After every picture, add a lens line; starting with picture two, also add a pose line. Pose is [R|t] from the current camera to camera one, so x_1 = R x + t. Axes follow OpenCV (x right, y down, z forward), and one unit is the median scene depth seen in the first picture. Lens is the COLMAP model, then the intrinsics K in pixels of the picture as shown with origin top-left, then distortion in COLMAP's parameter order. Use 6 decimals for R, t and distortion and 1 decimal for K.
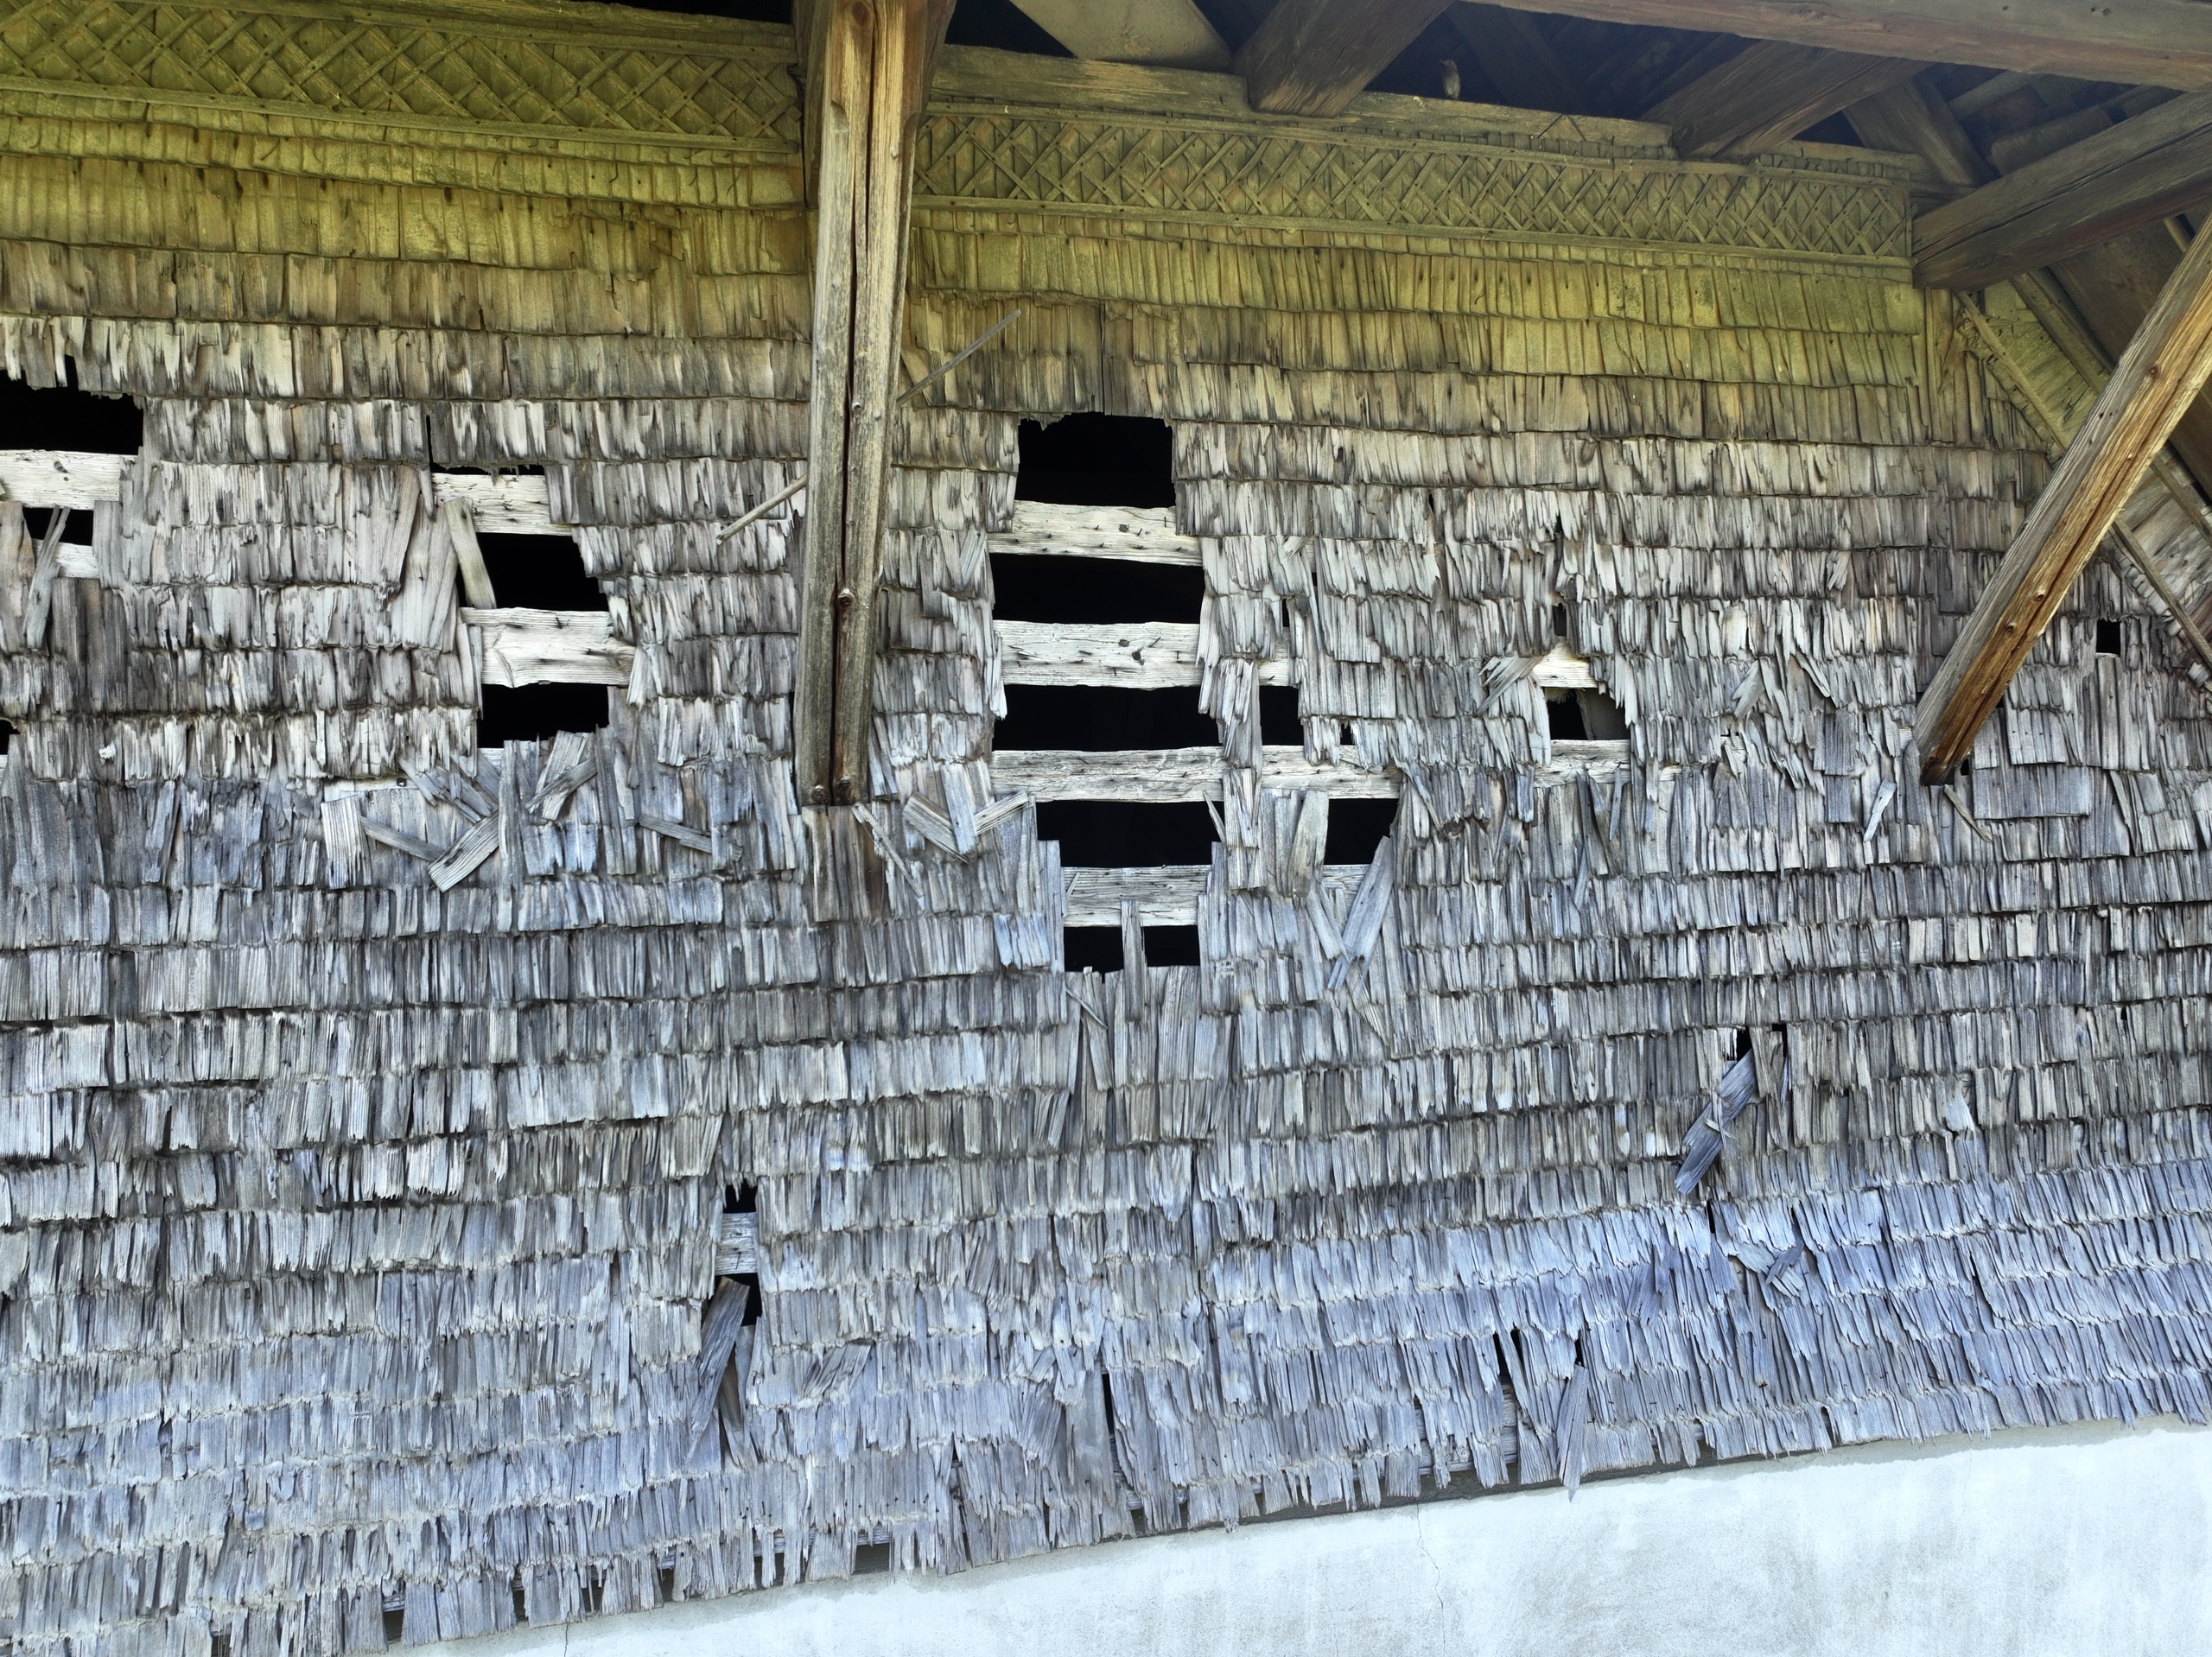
lens RADIAL K [[1555.4, 0, 1104.8], [0, 1555.4, 821.4], [0, 0, 1]] dist [-0.003731, 0.019202]
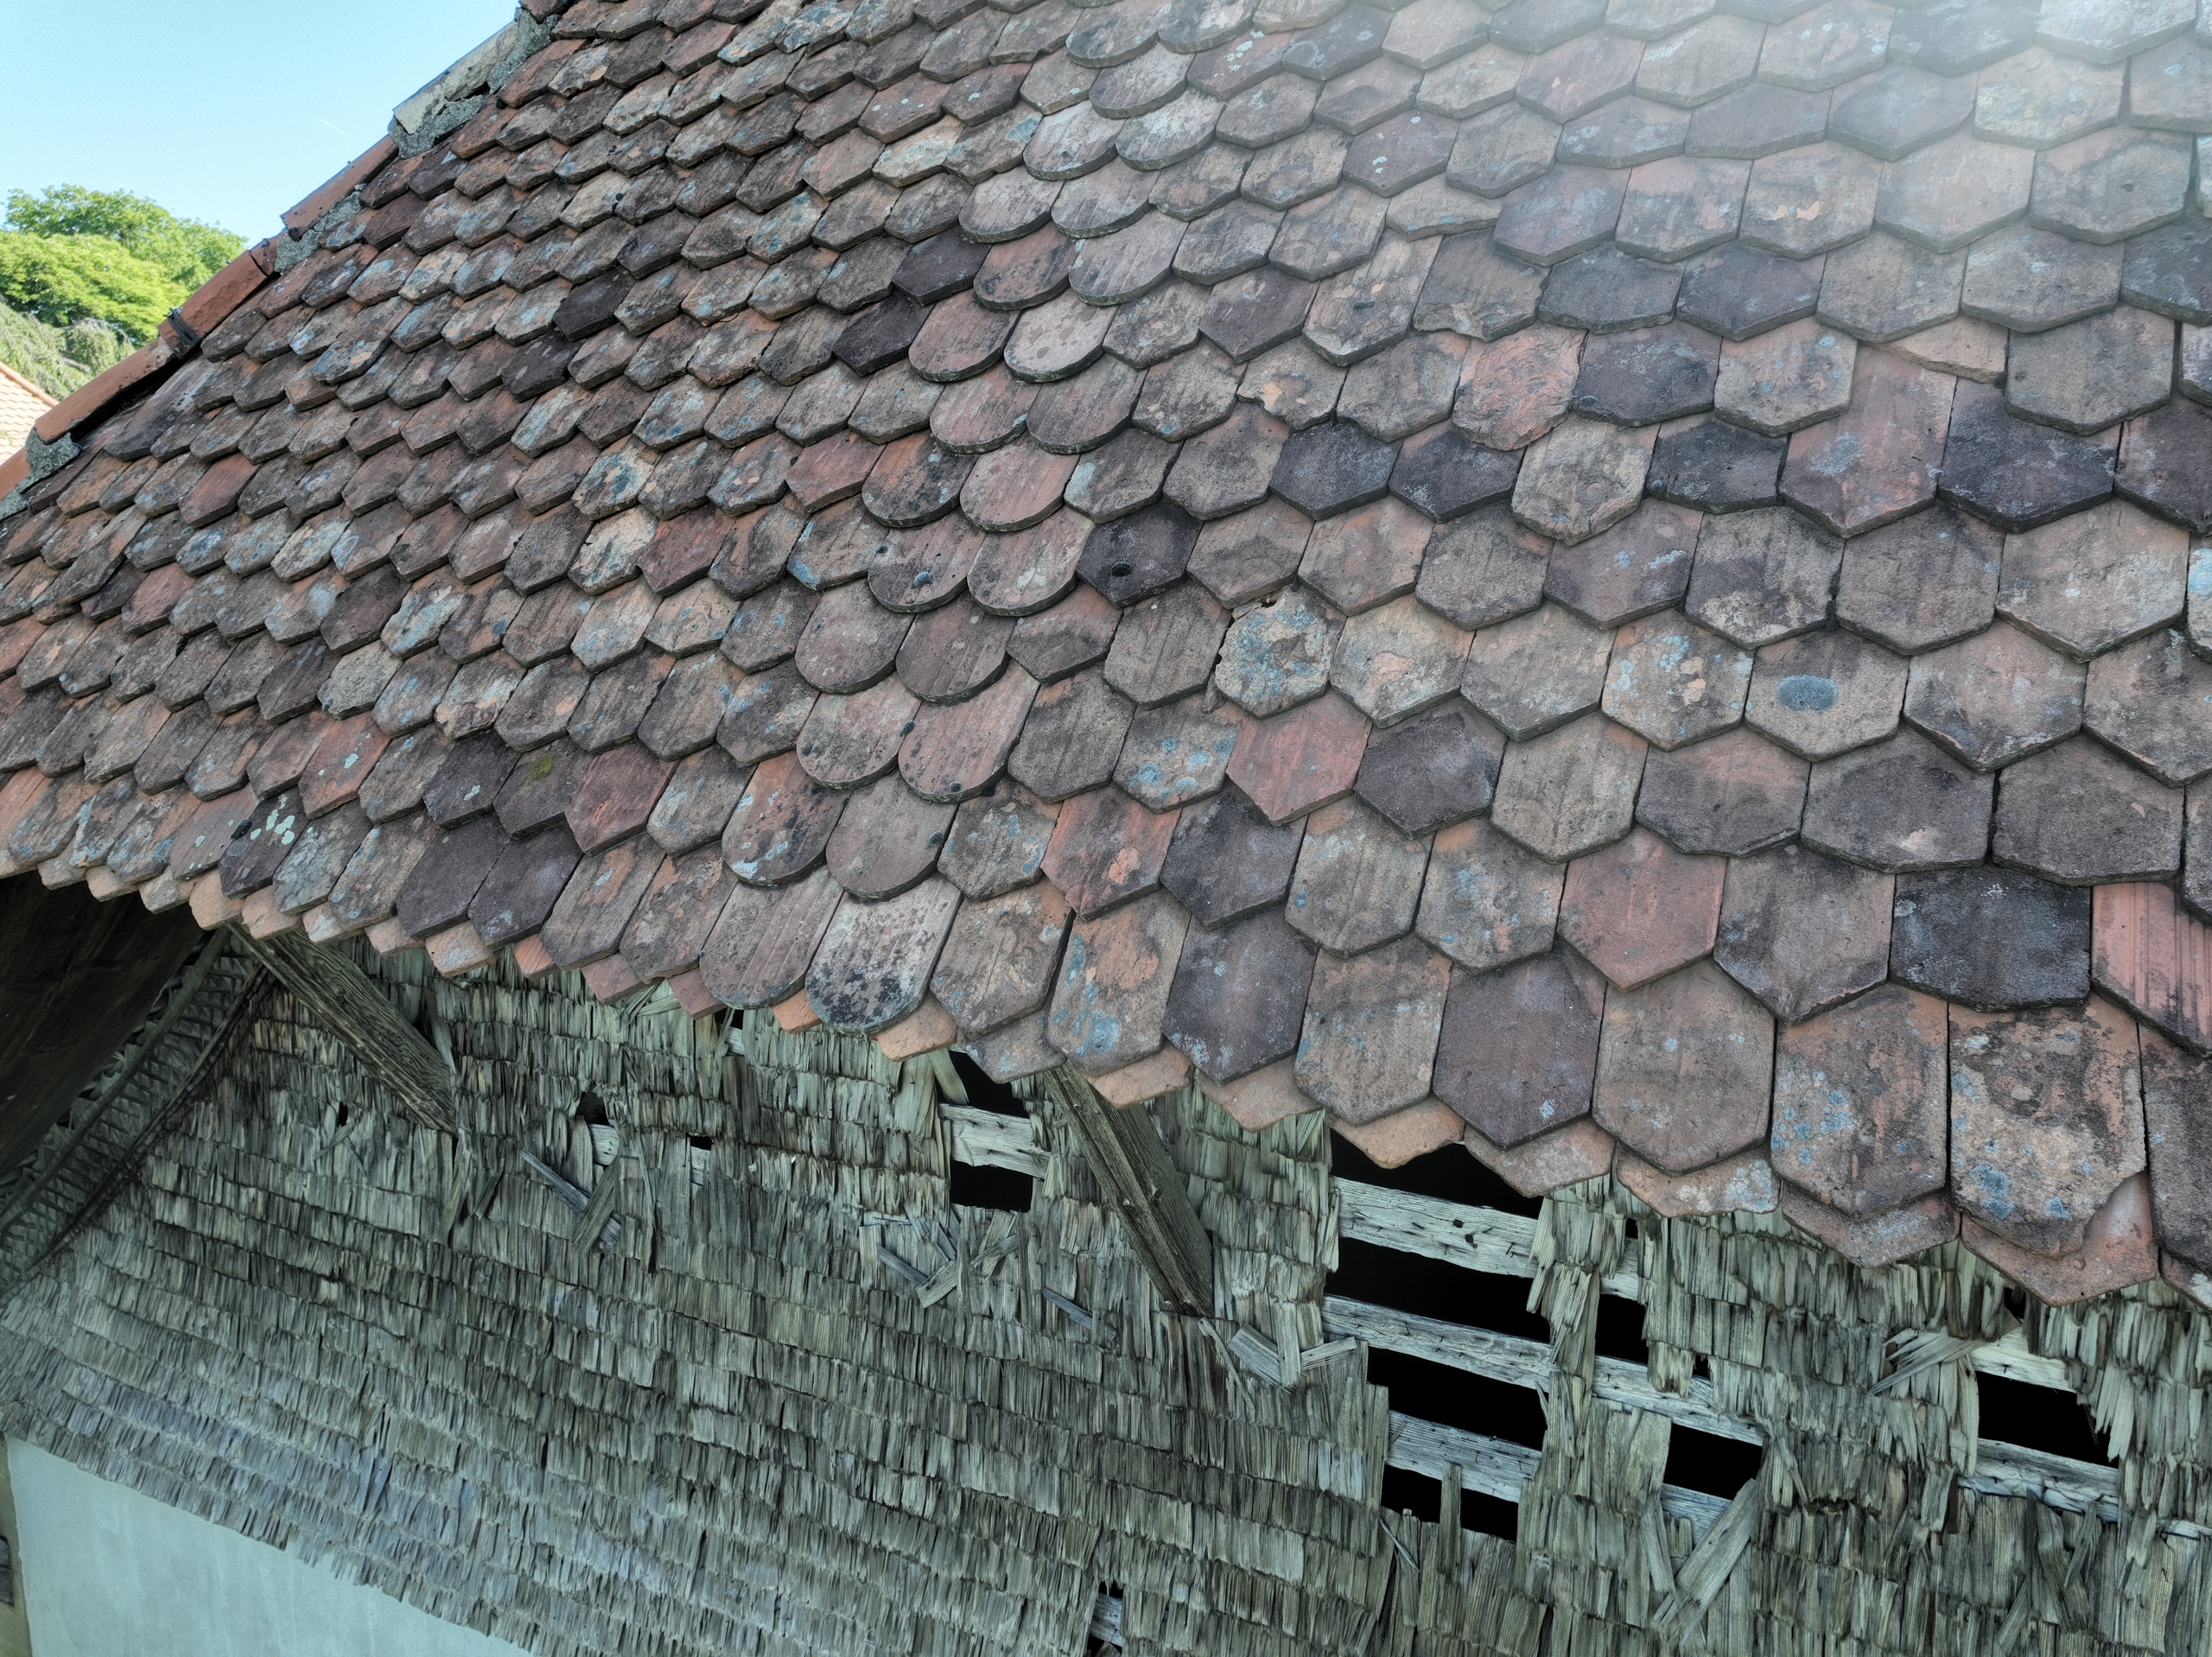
lens RADIAL K [[1555.4, 0, 1111.0], [0, 1555.4, 844.2], [0, 0, 1]] dist [-0.003731, 0.019202]
pose [[0.742682, 0.122552, -0.658335, 0.468838], [-0.029439, 0.988136, 0.150736, -0.493571], [0.668997, -0.092568, 0.737478, 0.136551]]
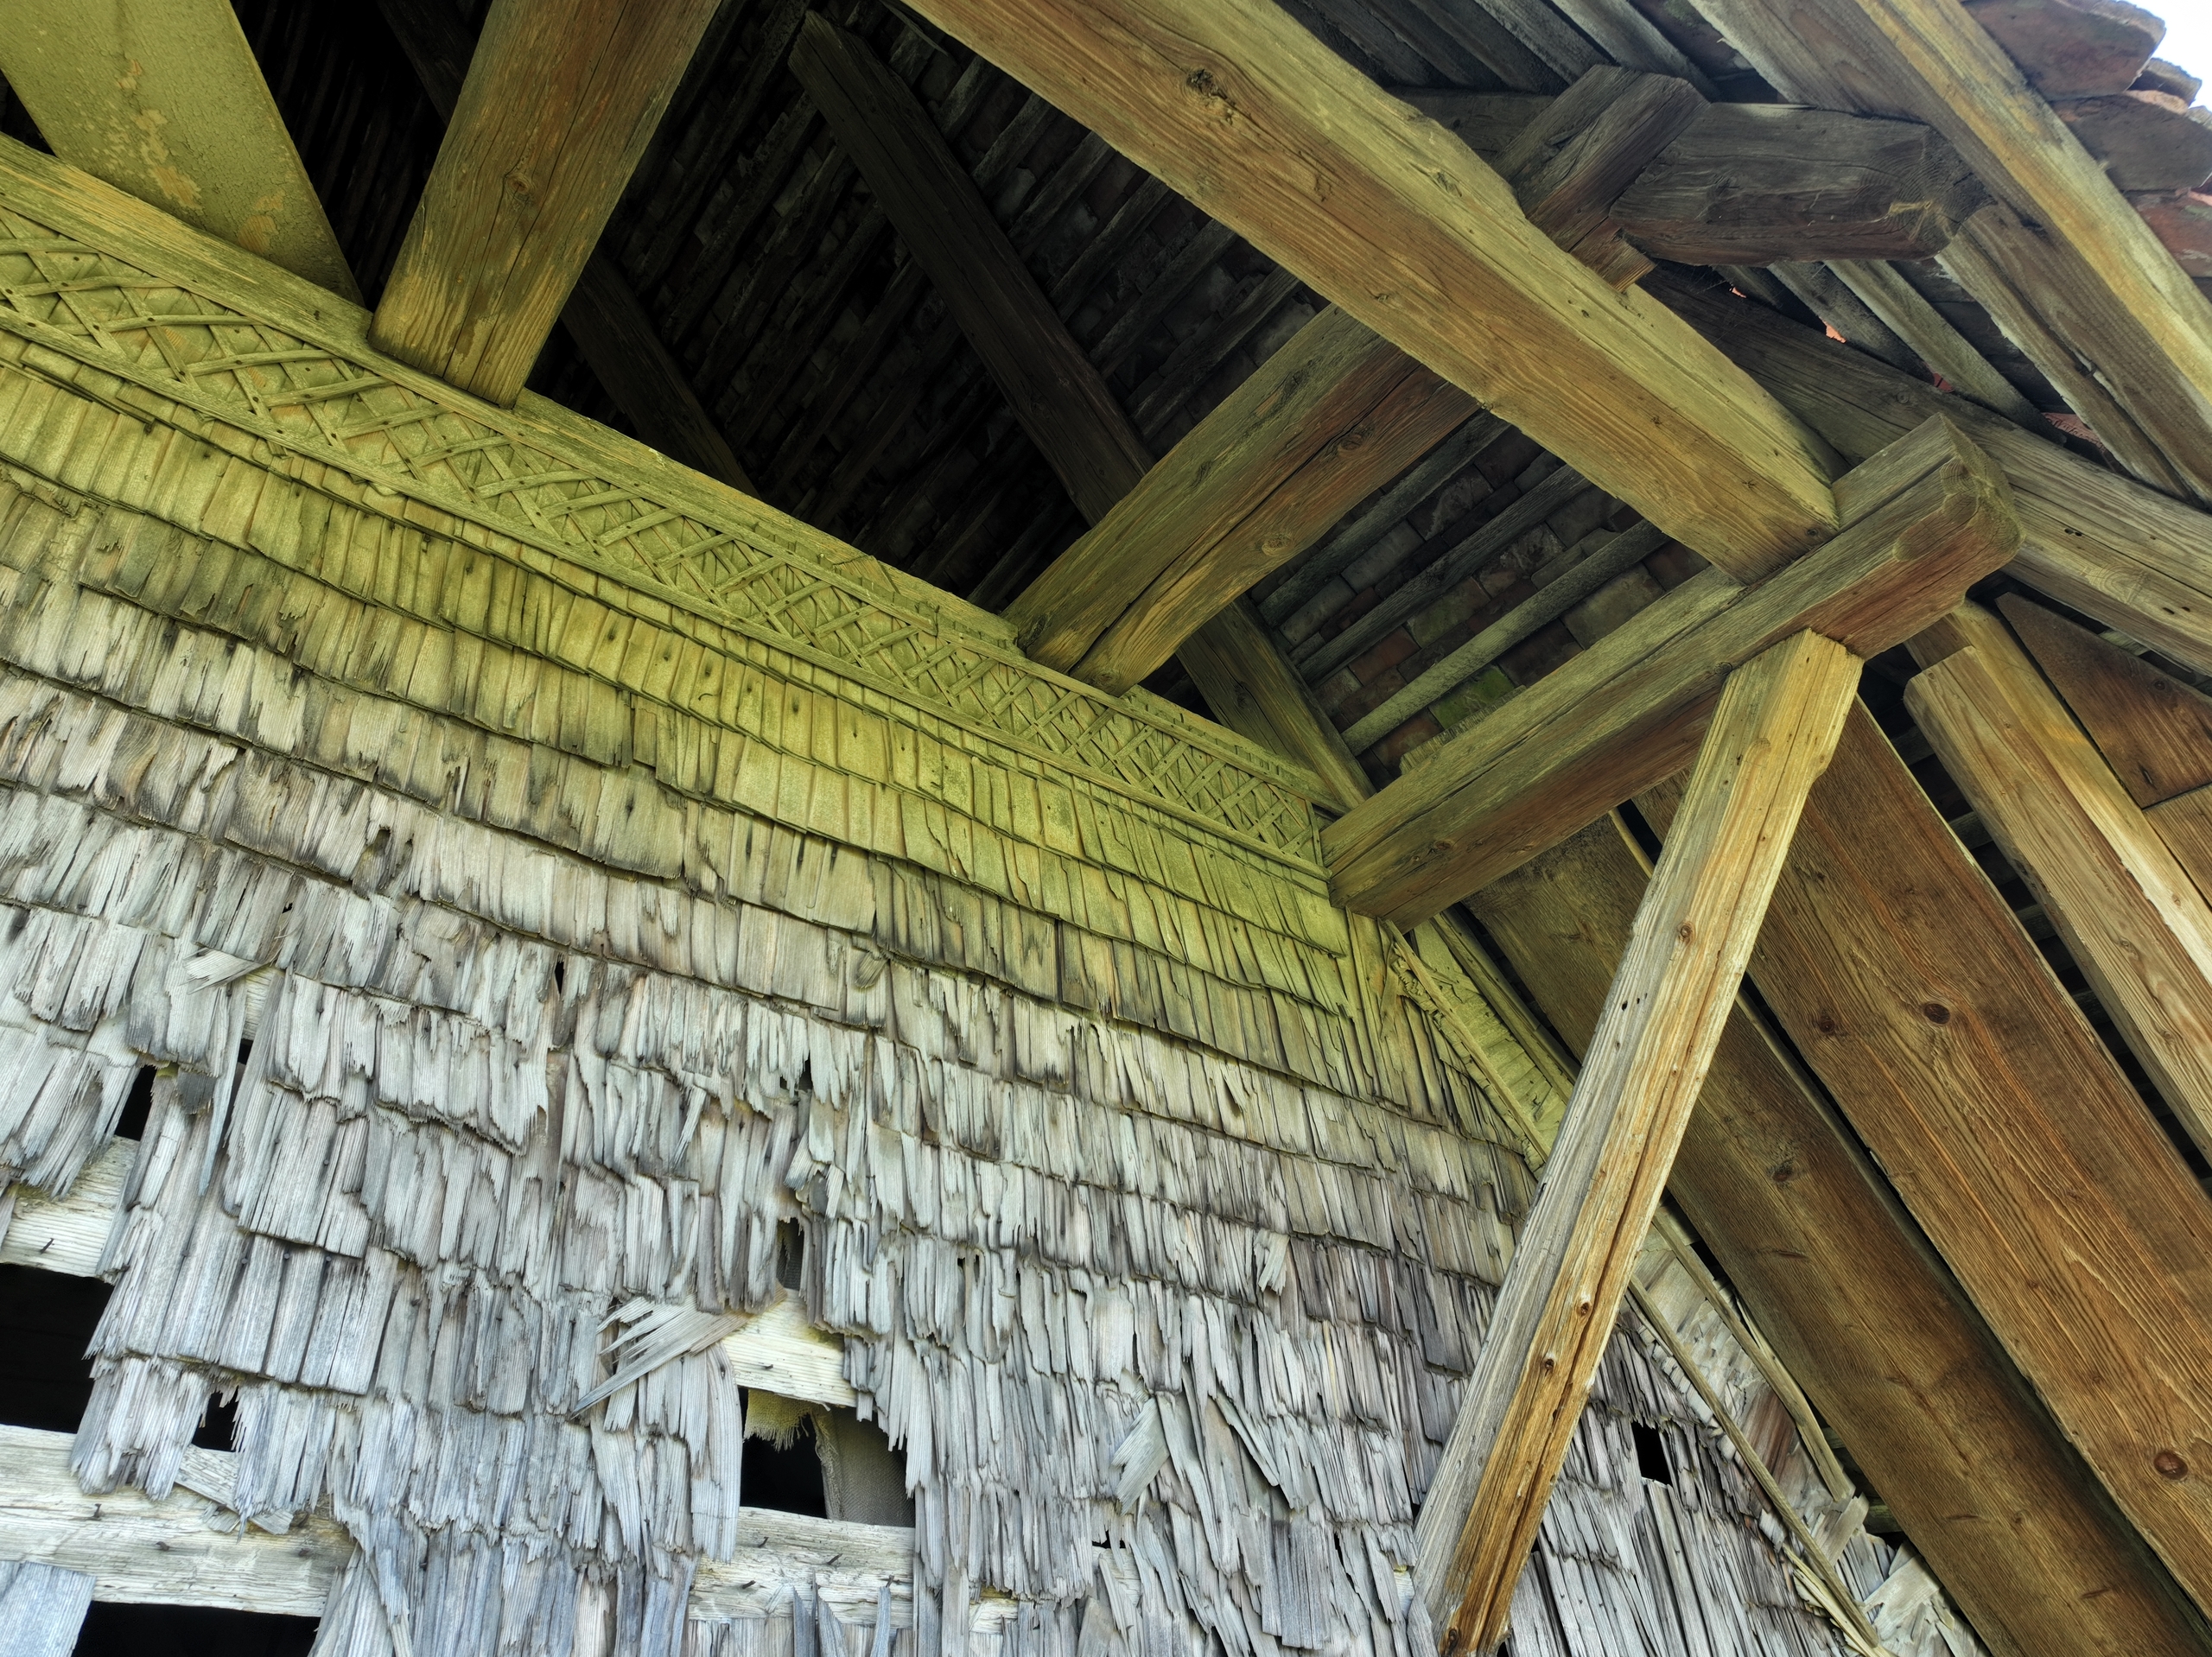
lens RADIAL K [[1555.4, 0, 1104.8], [0, 1555.4, 836.1], [0, 0, 1]] dist [-0.003731, 0.019202]
pose [[0.925047, 0.215398, 0.312878, 0.212704], [0.018034, 0.797847, -0.602590, 0.070426], [-0.379425, 0.563066, 0.734161, 0.550707]]
